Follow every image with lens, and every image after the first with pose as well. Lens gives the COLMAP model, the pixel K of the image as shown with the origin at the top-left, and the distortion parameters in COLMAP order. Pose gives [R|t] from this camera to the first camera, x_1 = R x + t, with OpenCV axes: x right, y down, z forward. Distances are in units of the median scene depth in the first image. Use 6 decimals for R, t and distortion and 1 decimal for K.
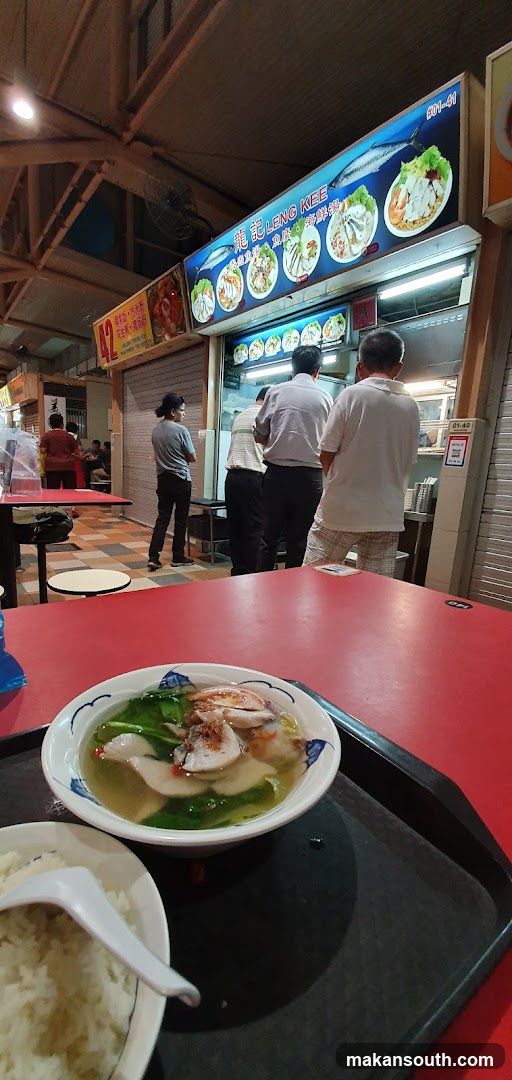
lens RADIAL K [[430.0, 0, 249.1], [0, 430.0, 565.3], [0, 0, 1]] dist [-0.022096, -0.000493]
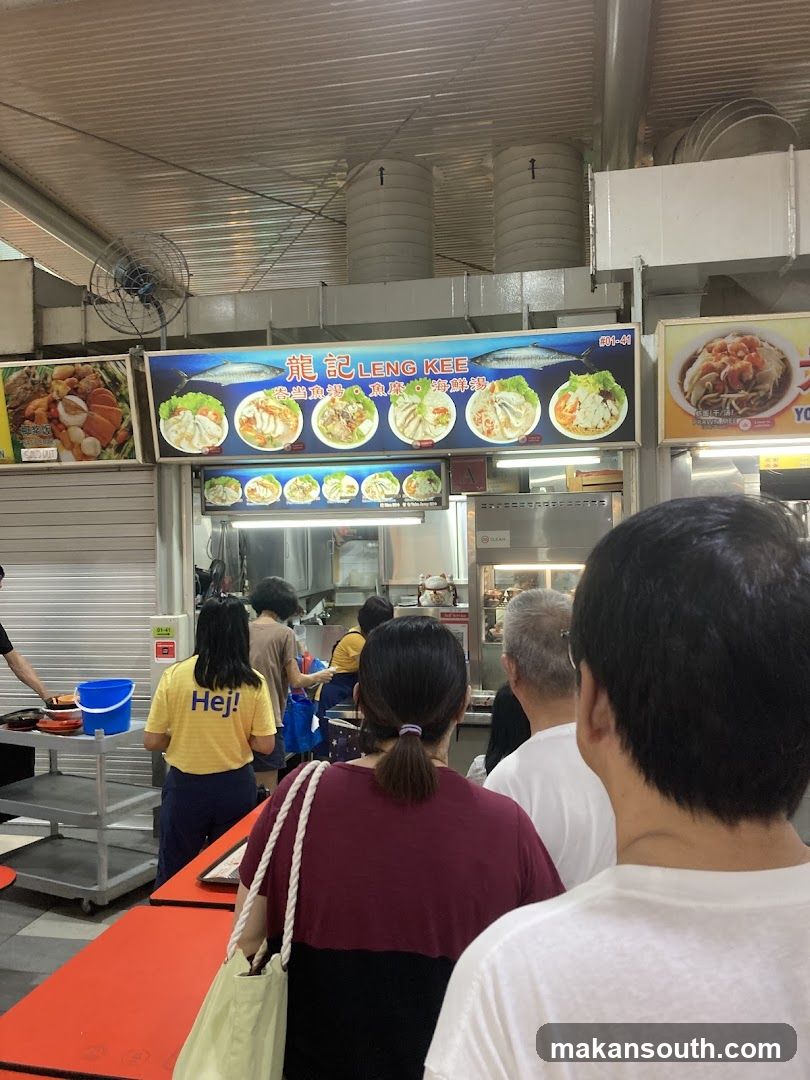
lens RADIAL K [[879.2, 0, 405.0], [0, 879.2, 540.0], [0, 0, 1]] dist [0.172841, -0.559420]
pose [[0.724448, -0.072177, 0.685540, -1.007400], [0.215391, 0.968410, -0.125655, -0.293344], [-0.654815, 0.238690, 0.717109, -0.106700]]
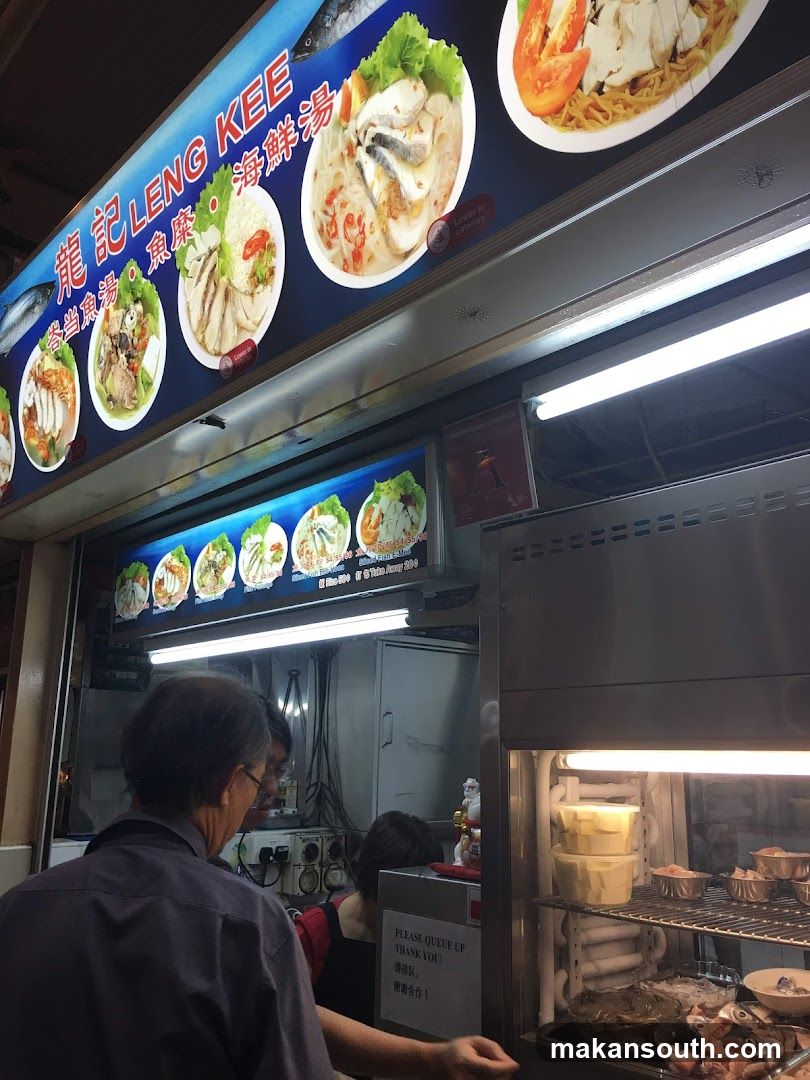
lens RADIAL K [[925.1, 0, 410.5], [0, 925.1, 539.6], [0, 0, 1]] dist [0.076448, -0.113169]
pose [[0.995480, -0.024909, 0.091642, 0.171359], [0.063244, 0.893756, -0.444073, -0.302654], [-0.070844, 0.447862, 0.891292, 0.515680]]
